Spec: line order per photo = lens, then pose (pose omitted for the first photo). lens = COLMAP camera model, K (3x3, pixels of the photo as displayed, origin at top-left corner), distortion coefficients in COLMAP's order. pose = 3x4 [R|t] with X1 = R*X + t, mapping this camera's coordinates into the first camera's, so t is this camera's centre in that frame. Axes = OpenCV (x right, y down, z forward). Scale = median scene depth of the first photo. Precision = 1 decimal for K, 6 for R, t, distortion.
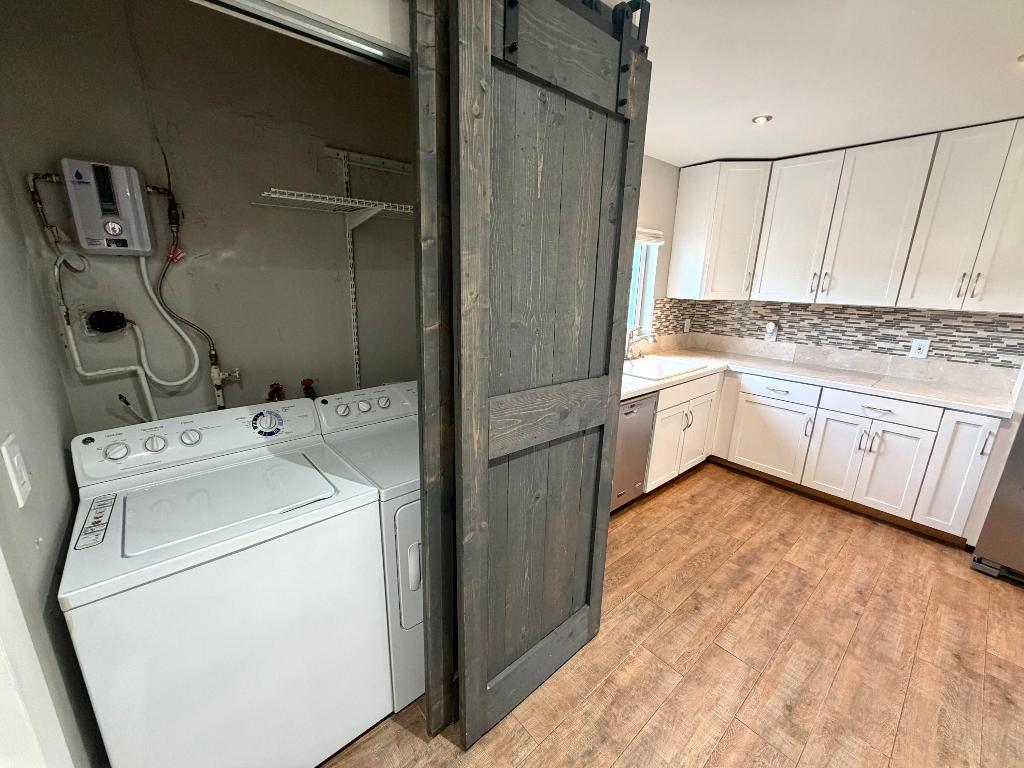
lens RADIAL K [[425.4, 0, 512.0], [0, 425.4, 384.0], [0, 0, 1]] dist [0.161258, -0.000107]
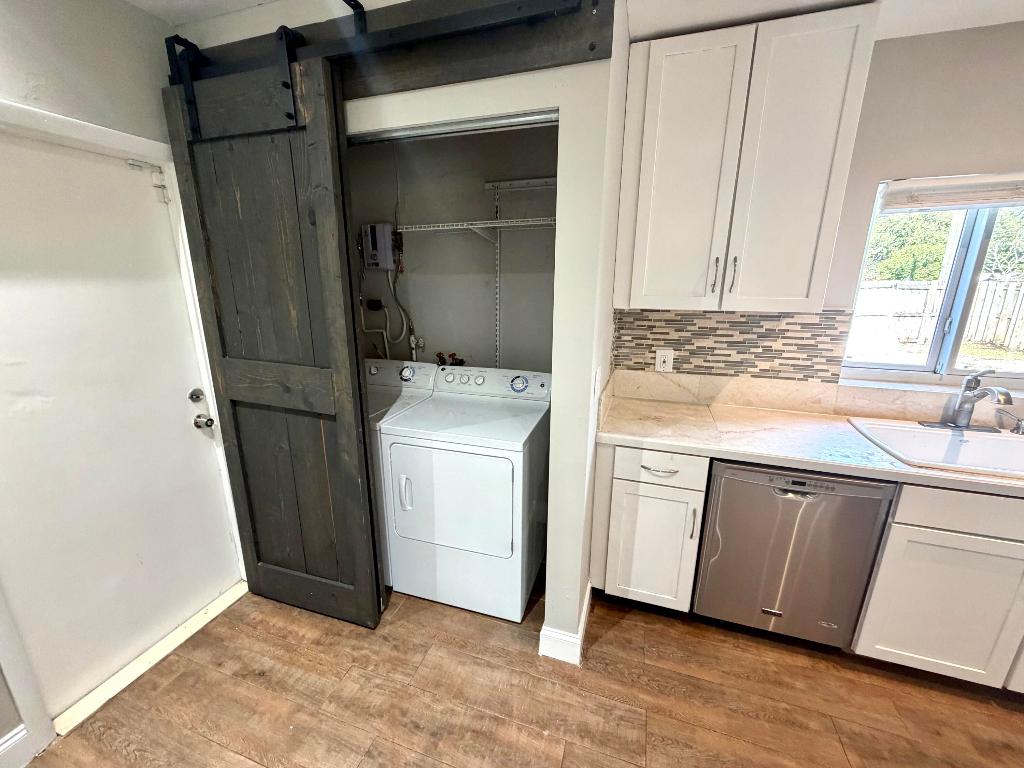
lens RADIAL K [[411.5, 0, 512.0], [0, 411.5, 384.0], [0, 0, 1]] dist [0.071291, 0.000023]
pose [[0.519879, 0.210666, -0.827856, 0.838807], [-0.194150, 0.972891, 0.125651, -0.127663], [0.831884, 0.095405, 0.546687, 0.512241]]
